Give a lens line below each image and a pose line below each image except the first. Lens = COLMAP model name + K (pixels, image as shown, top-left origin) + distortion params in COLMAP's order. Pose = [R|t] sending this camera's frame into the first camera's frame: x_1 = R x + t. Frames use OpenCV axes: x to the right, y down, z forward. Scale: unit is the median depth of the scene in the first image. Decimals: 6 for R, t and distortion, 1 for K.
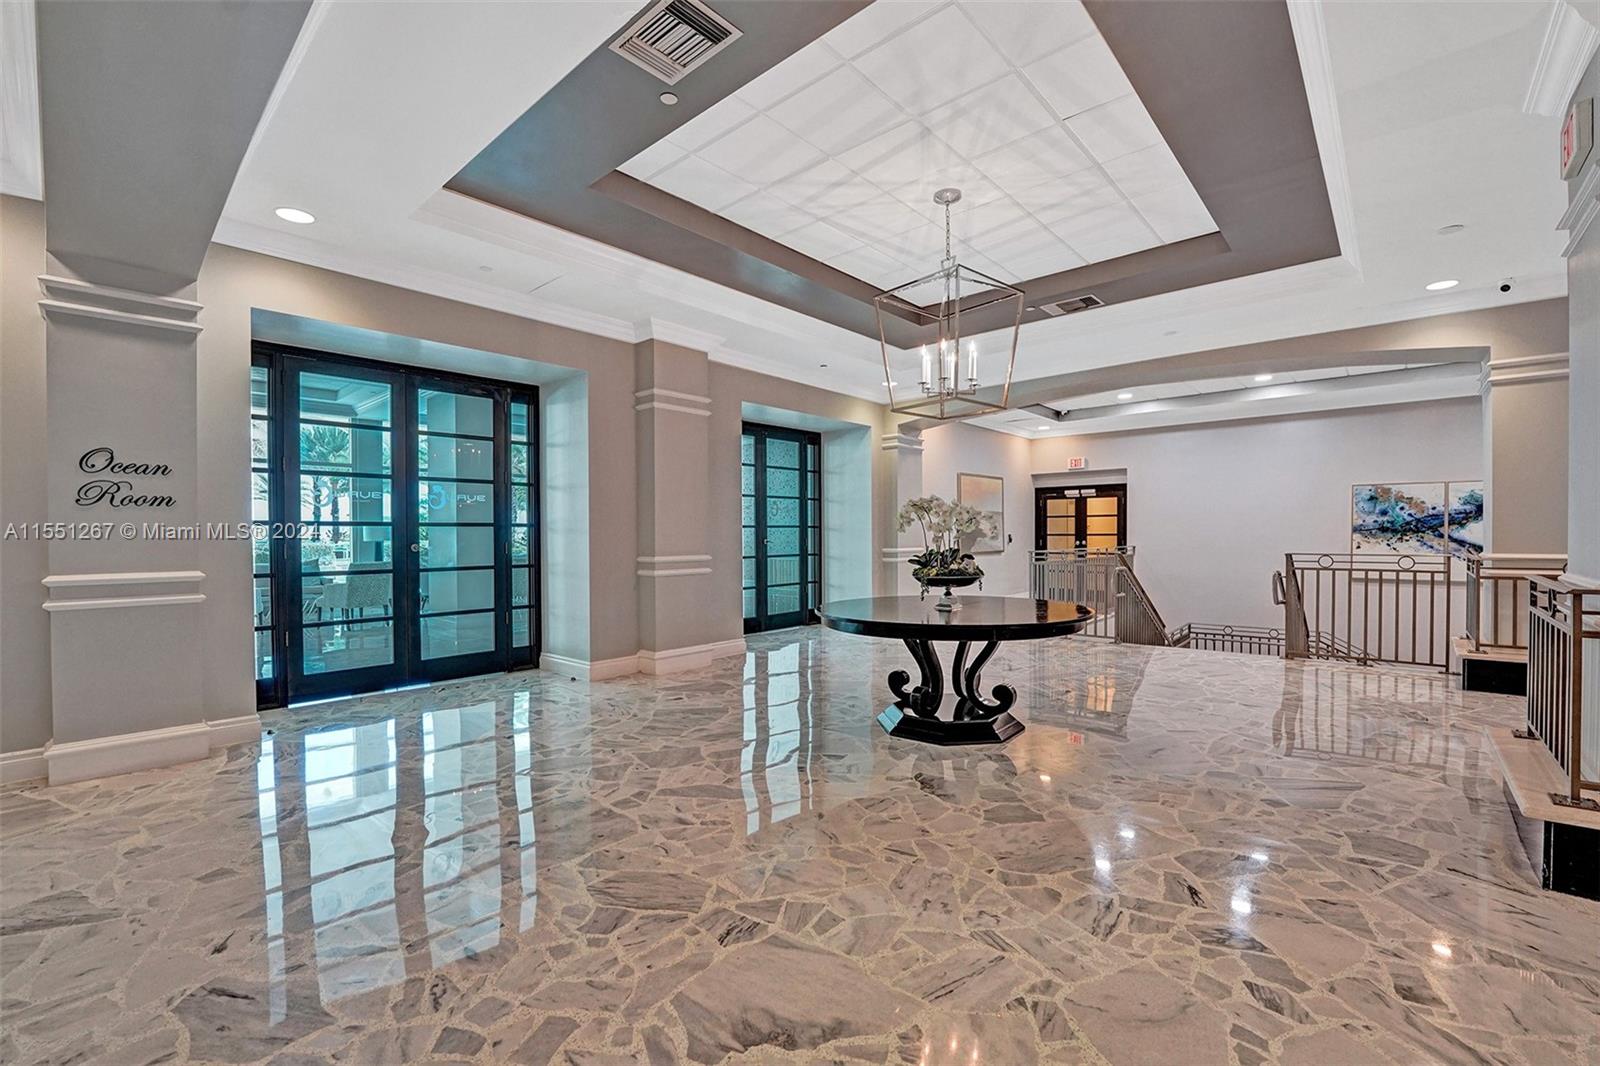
lens RADIAL K [[682.2, 0, 802.1], [0, 682.2, 537.8], [0, 0, 1]] dist [-0.021288, -0.000055]
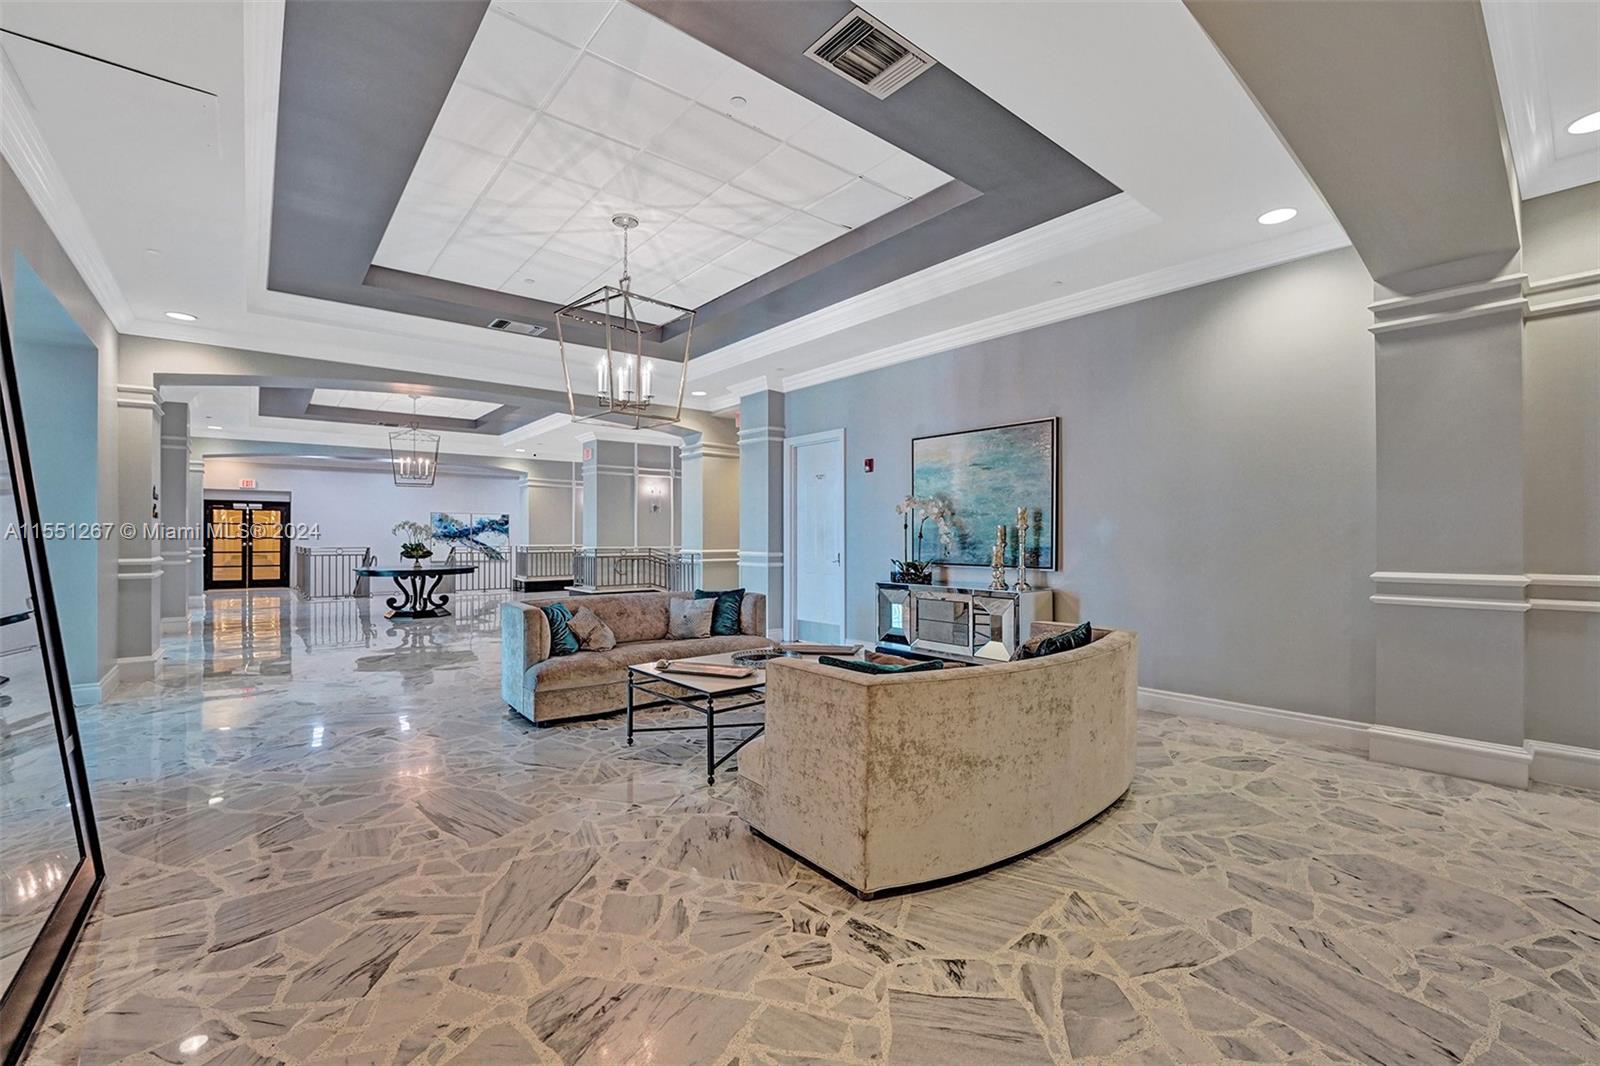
lens RADIAL K [[682.2, 0, 804.1], [0, 682.2, 534.1], [0, 0, 1]] dist [-0.021288, -0.000055]
pose [[0.160708, 0.009073, 0.986960, -0.941766], [0.001399, 0.999955, -0.009420, 0.002879], [-0.987001, 0.002895, 0.160688, -0.367221]]
